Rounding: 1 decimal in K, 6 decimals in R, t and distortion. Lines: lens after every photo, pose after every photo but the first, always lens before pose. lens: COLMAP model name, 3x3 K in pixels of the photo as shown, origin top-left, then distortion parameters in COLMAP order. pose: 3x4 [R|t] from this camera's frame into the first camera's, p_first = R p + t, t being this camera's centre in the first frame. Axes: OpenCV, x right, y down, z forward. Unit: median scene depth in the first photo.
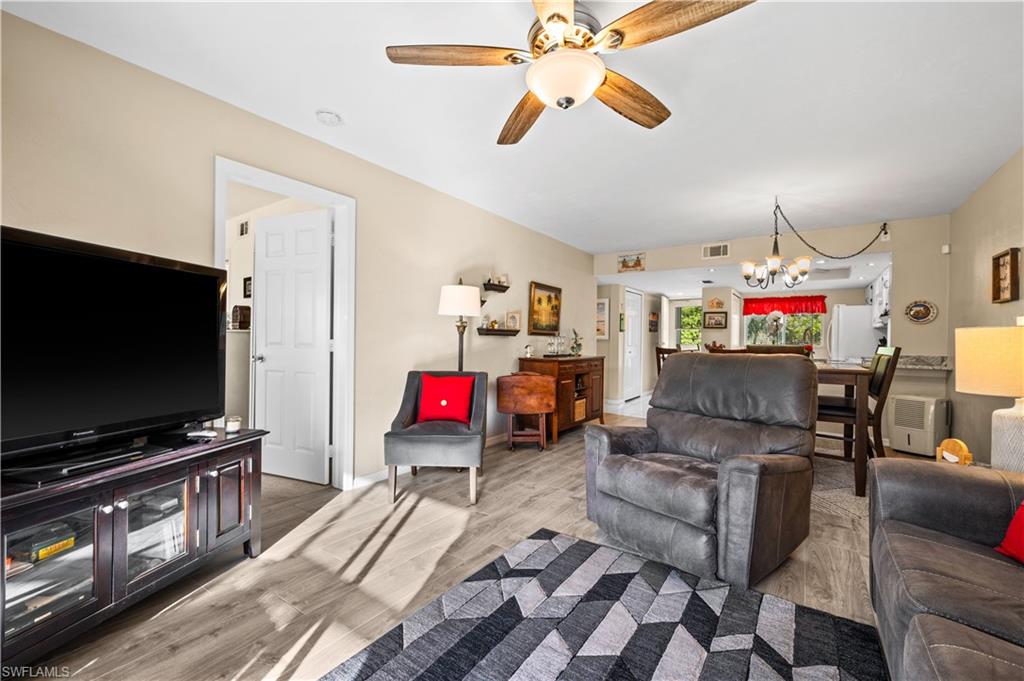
lens RADIAL K [[413.0, 0, 506.2], [0, 413.0, 340.3], [0, 0, 1]] dist [-0.003909, 0.000488]
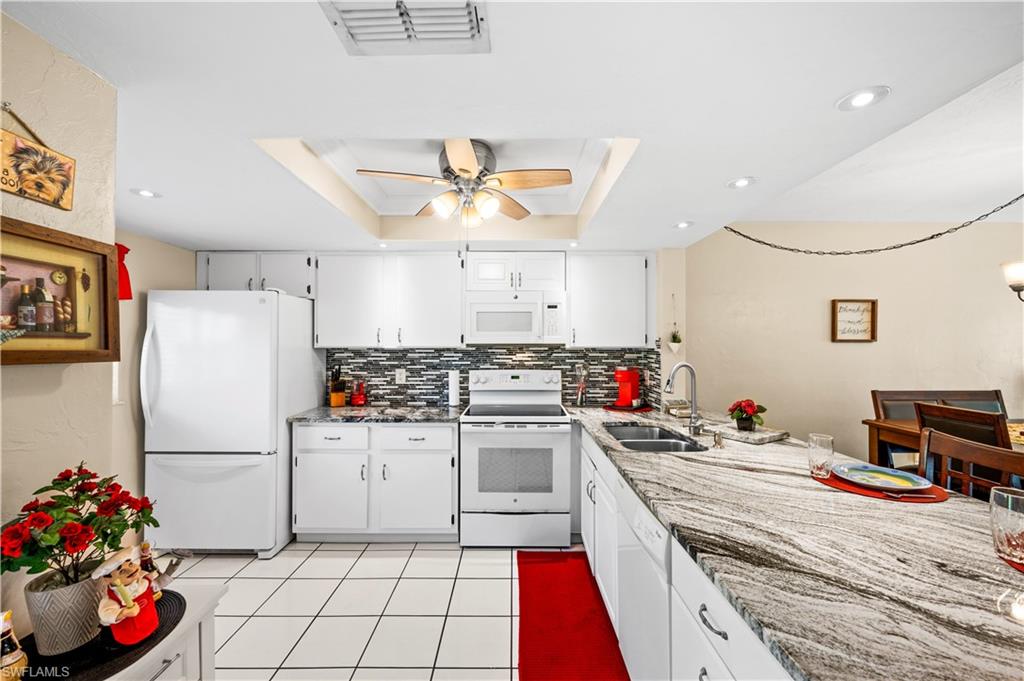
lens RADIAL K [[413.0, 0, 515.9], [0, 413.0, 343.5], [0, 0, 1]] dist [-0.003909, 0.000488]
pose [[-0.592167, -0.011577, 0.805732, 0.451167], [-0.007113, 0.999933, 0.009140, -0.050147], [-0.805784, -0.000319, -0.592210, 1.320454]]
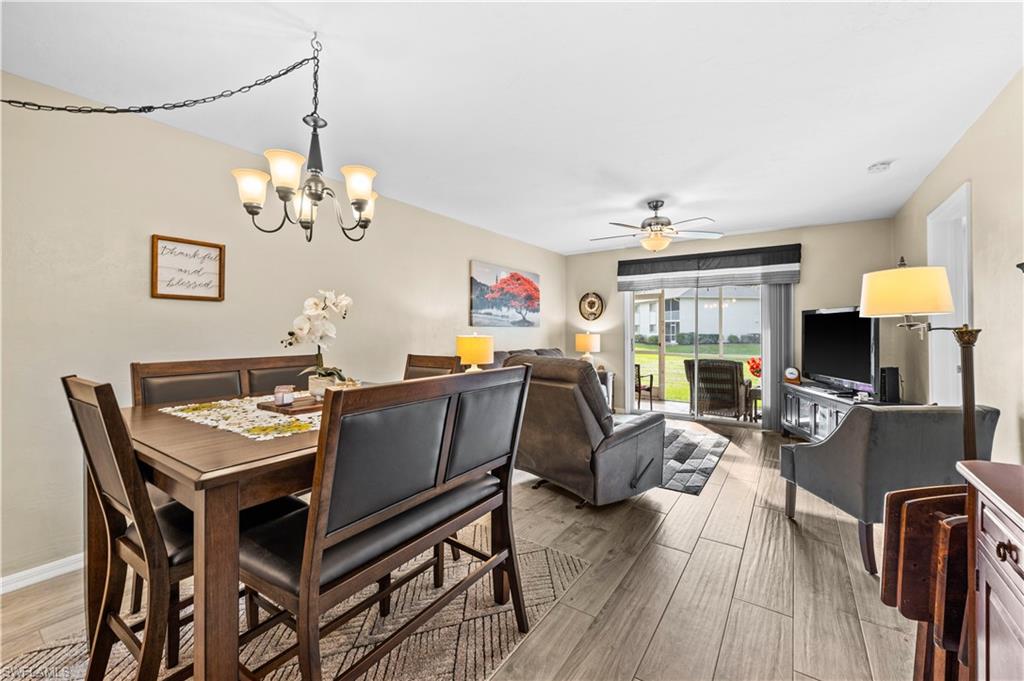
lens RADIAL K [[413.0, 0, 521.6], [0, 413.0, 329.9], [0, 0, 1]] dist [-0.003909, 0.000488]
pose [[-0.999233, -0.010902, -0.037606, 0.303531], [-0.010692, 0.999926, -0.005783, -0.017860], [0.037666, -0.005377, -0.999276, 0.995380]]
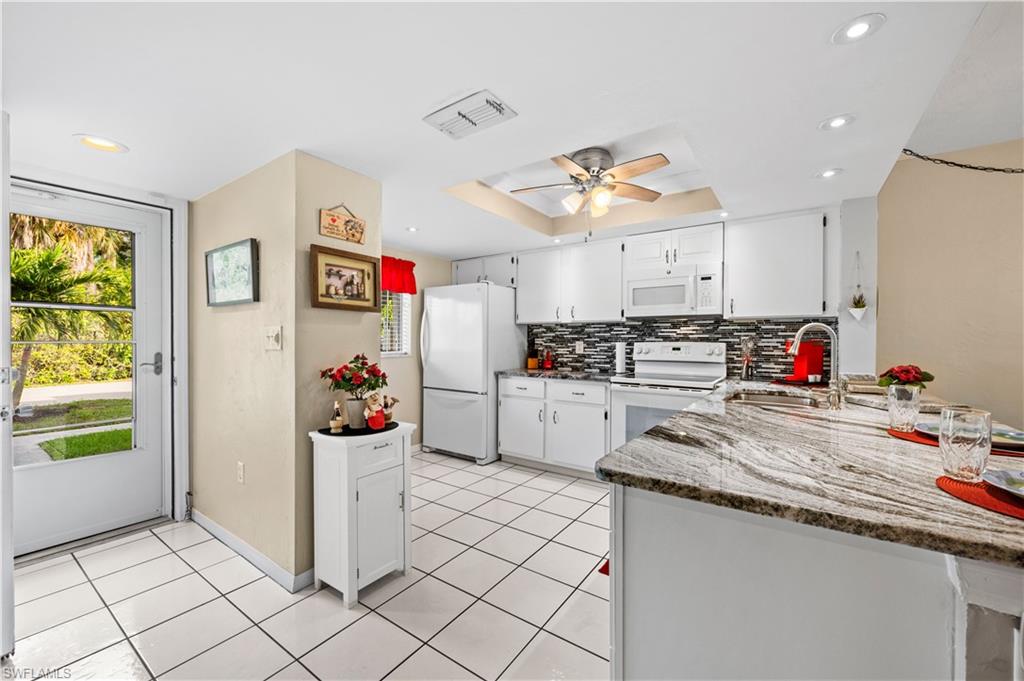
lens RADIAL K [[413.0, 0, 508.0], [0, 413.0, 345.8], [0, 0, 1]] dist [-0.003909, 0.000488]
pose [[-0.013622, -0.027015, 0.999542, 0.299634], [-0.002605, 0.999633, 0.026982, -0.016202], [-0.999904, -0.002236, -0.013687, 1.232344]]
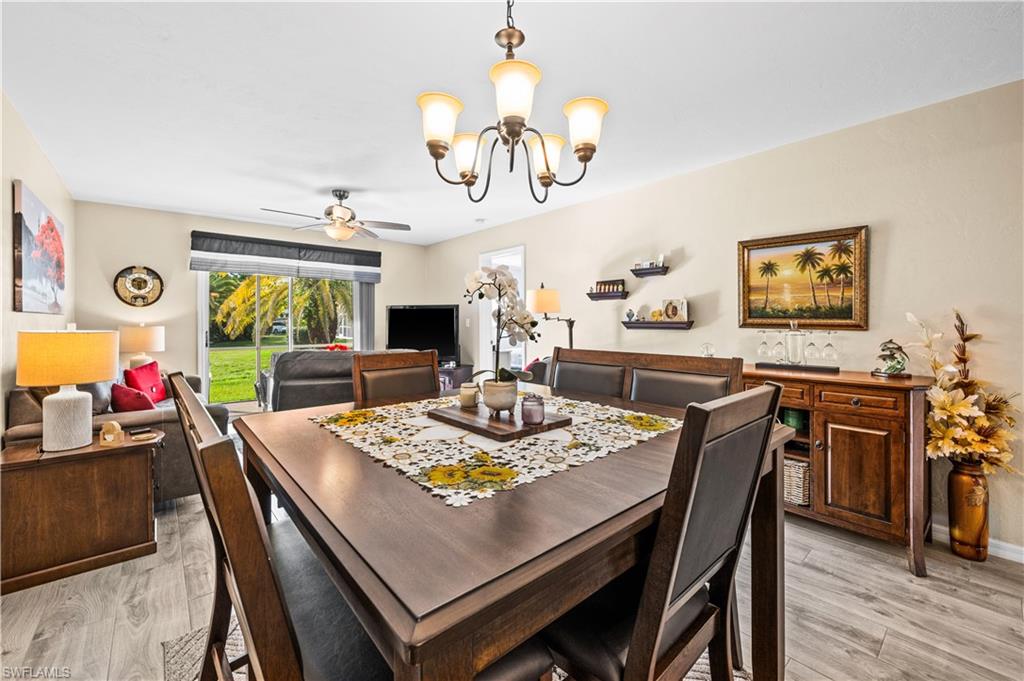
lens RADIAL K [[413.0, 0, 508.2], [0, 413.0, 322.9], [0, 0, 1]] dist [-0.003909, 0.000488]
pose [[-0.238668, -0.006226, -0.971081, 0.676322], [0.000671, 0.999978, -0.006576, -0.015064], [0.971101, -0.002221, -0.238658, 0.735503]]
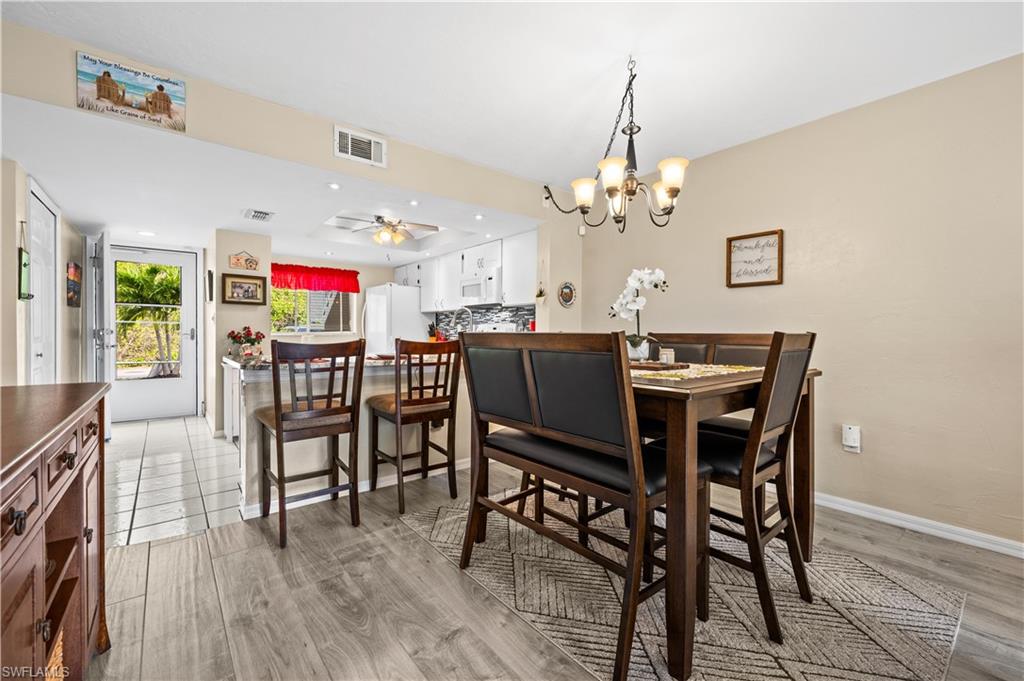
lens RADIAL K [[413.0, 0, 510.5], [0, 413.0, 341.7], [0, 0, 1]] dist [-0.003909, 0.000488]
pose [[0.255005, -0.035119, 0.966302, 0.066267], [-0.001190, 0.999328, 0.036634, 0.002014], [-0.966939, -0.010492, 0.254791, 0.690517]]
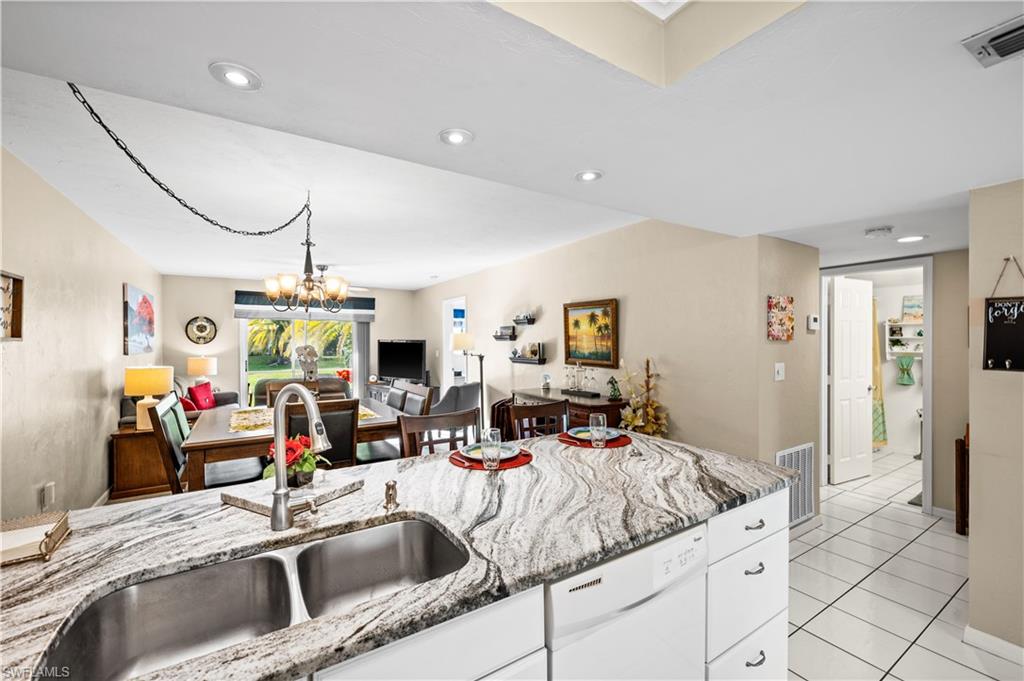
lens RADIAL K [[413.0, 0, 508.3], [0, 413.0, 345.6], [0, 0, 1]] dist [-0.003909, 0.000488]
pose [[-0.372152, -0.002080, -0.928170, 0.839649], [-0.000296, 0.999998, -0.002123, -0.046721], [0.928172, -0.000515, -0.372151, 1.104984]]
